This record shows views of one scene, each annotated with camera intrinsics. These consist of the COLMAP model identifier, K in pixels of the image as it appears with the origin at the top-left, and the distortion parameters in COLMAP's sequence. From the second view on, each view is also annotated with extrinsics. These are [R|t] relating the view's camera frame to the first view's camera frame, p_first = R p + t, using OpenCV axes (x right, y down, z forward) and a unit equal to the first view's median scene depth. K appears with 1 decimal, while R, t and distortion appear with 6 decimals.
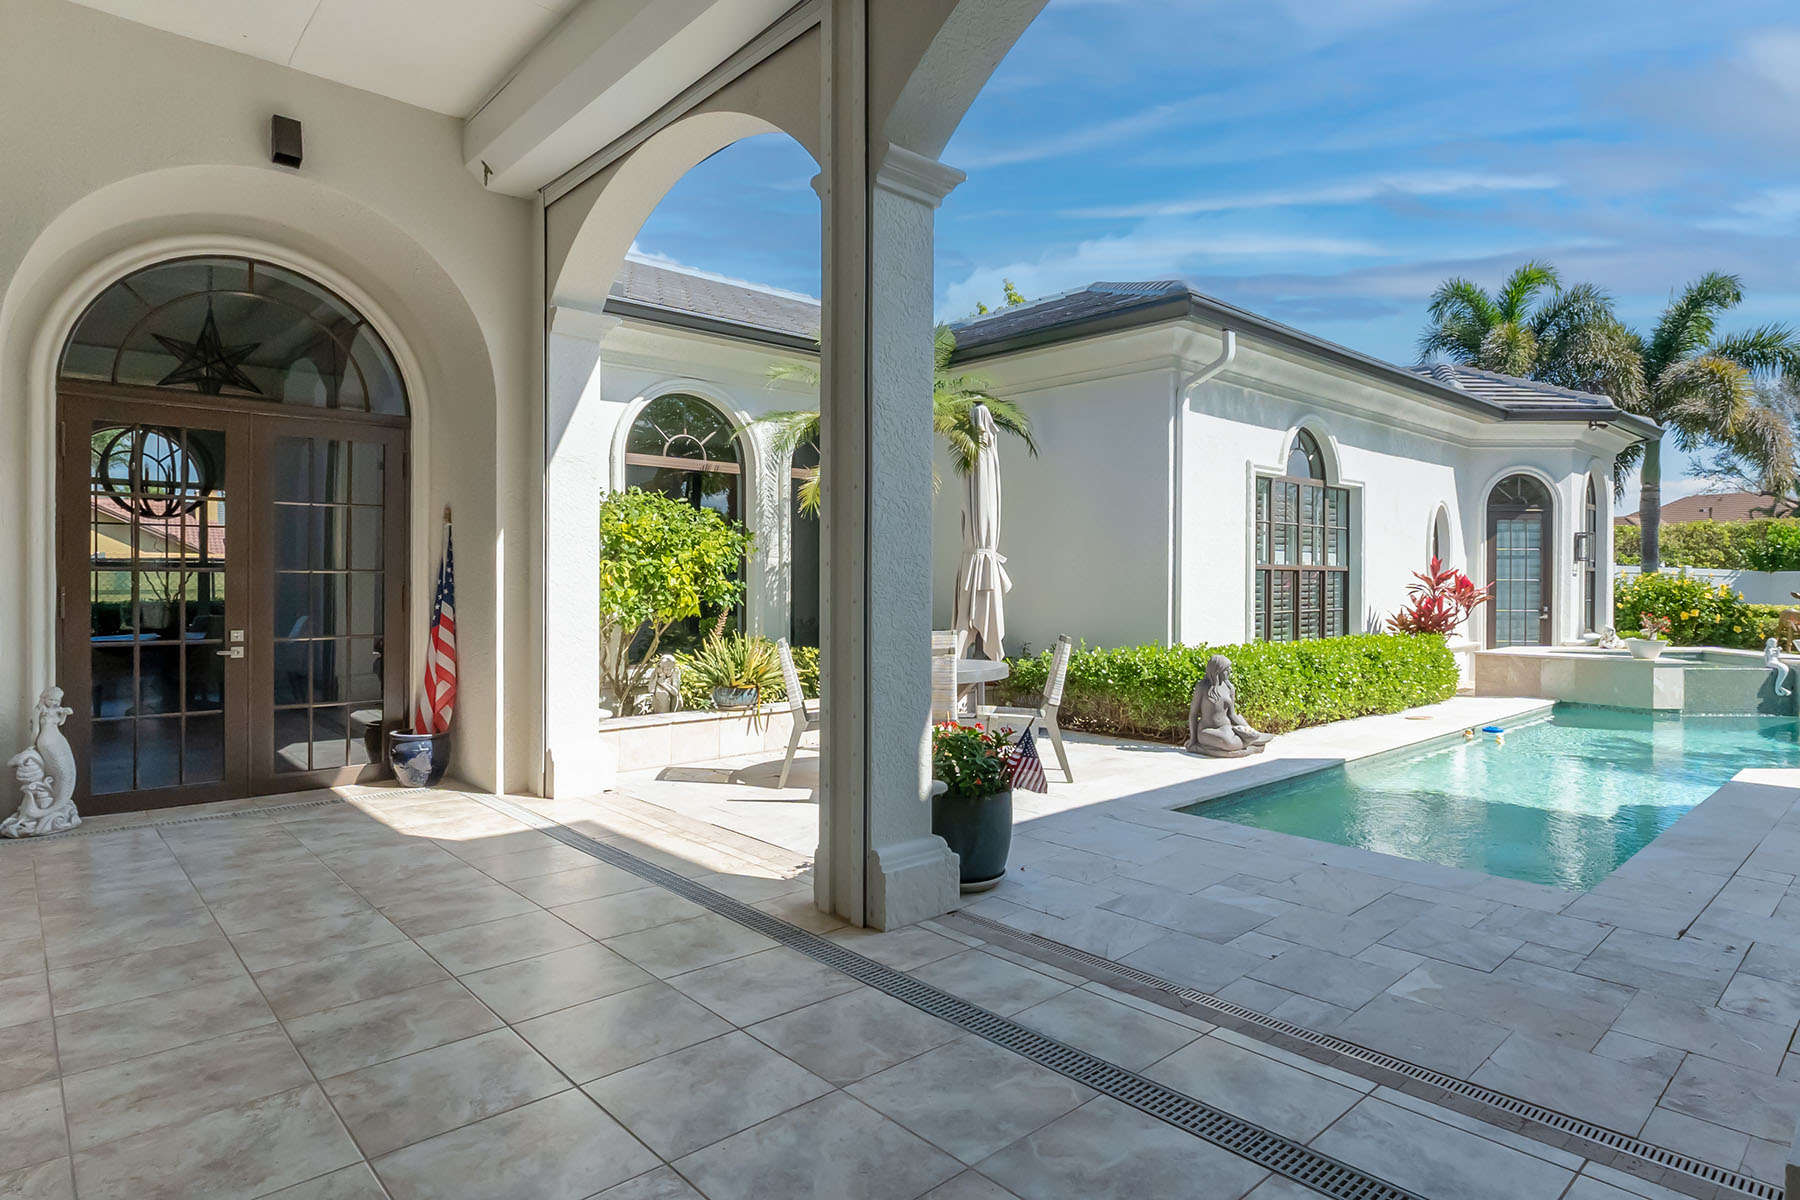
lens RADIAL K [[1007.3, 0, 904.1], [0, 1007.3, 585.2], [0, 0, 1]] dist [-0.002498, -0.000749]
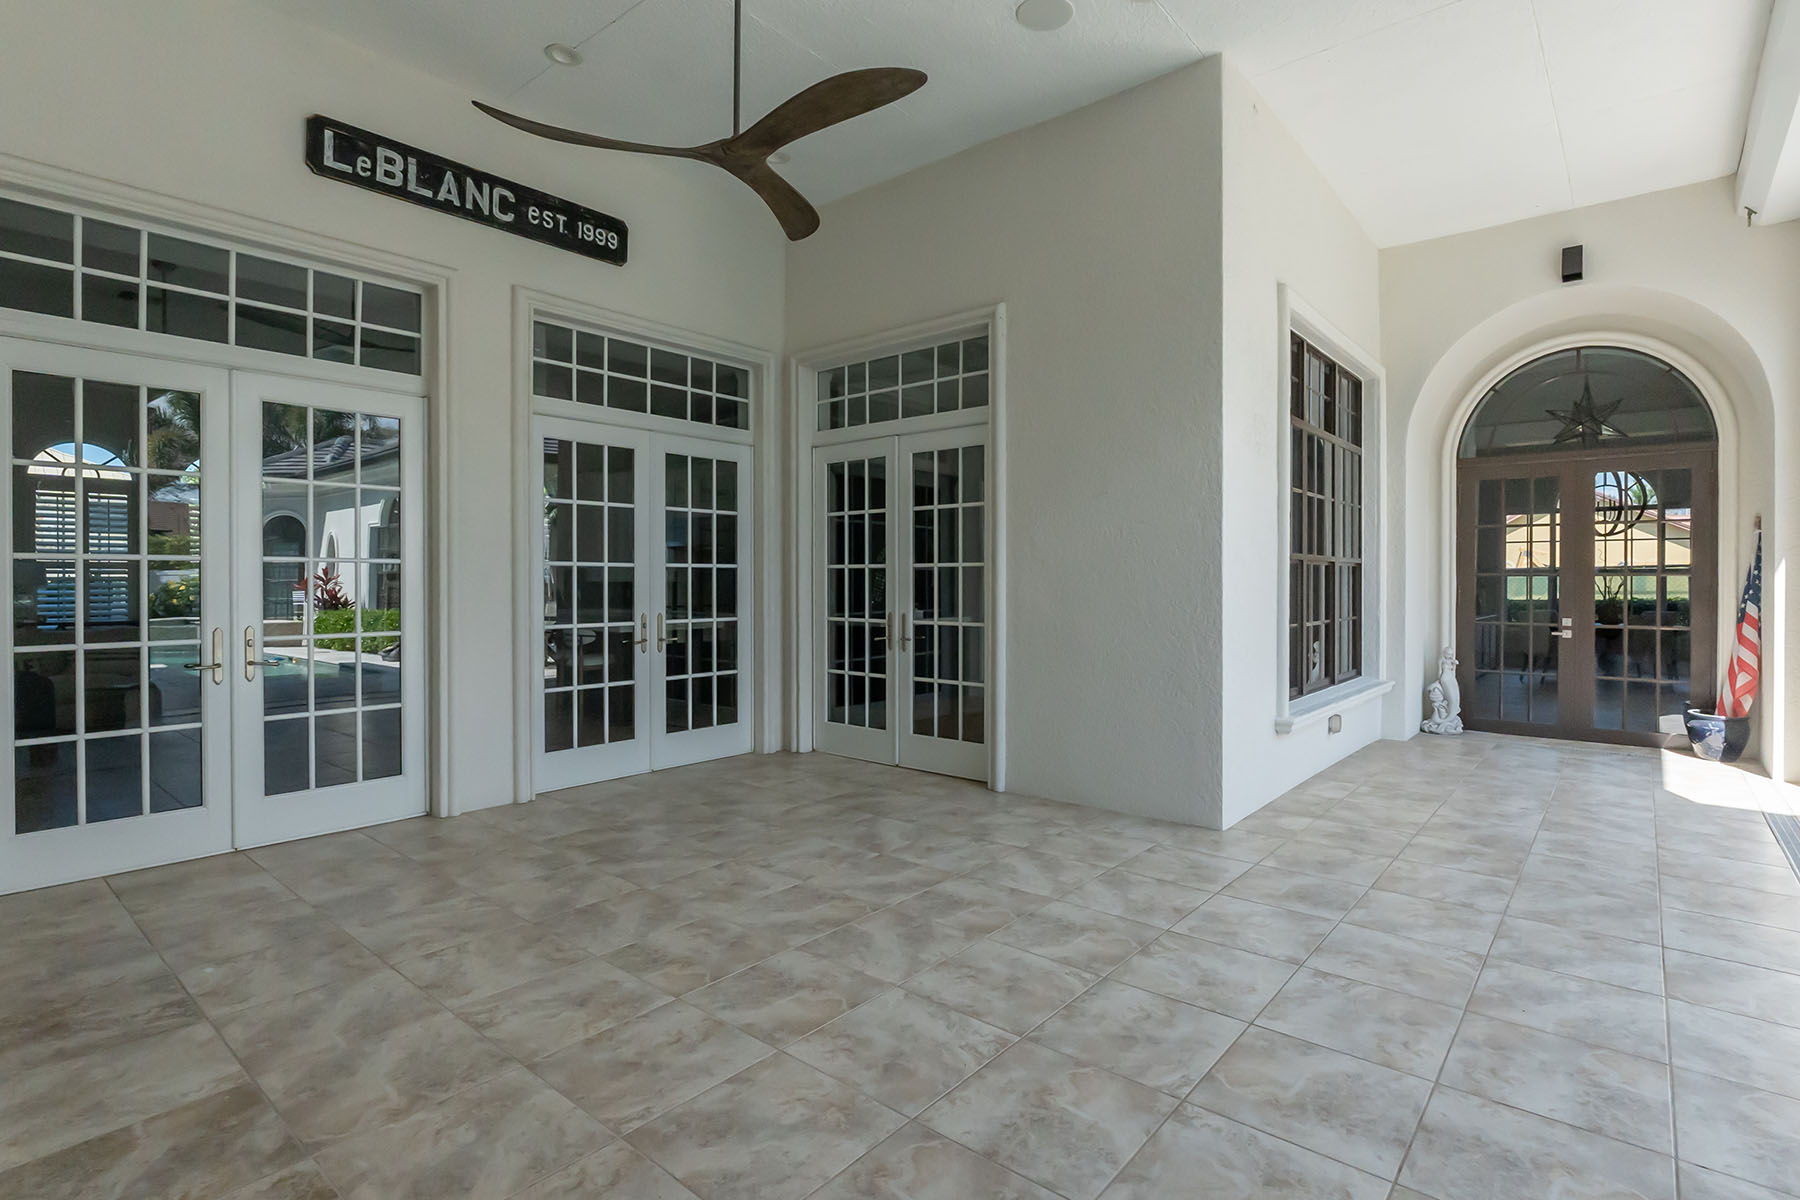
lens RADIAL K [[864.0, 0, 899.3], [0, 864.0, 592.3], [0, 0, 1]] dist [-0.038107, -0.000718]
pose [[0.070188, 0.010453, -0.997479, 0.399759], [-0.005456, 0.999934, 0.010094, 0.002481], [0.997519, 0.004734, 0.070241, 0.001154]]
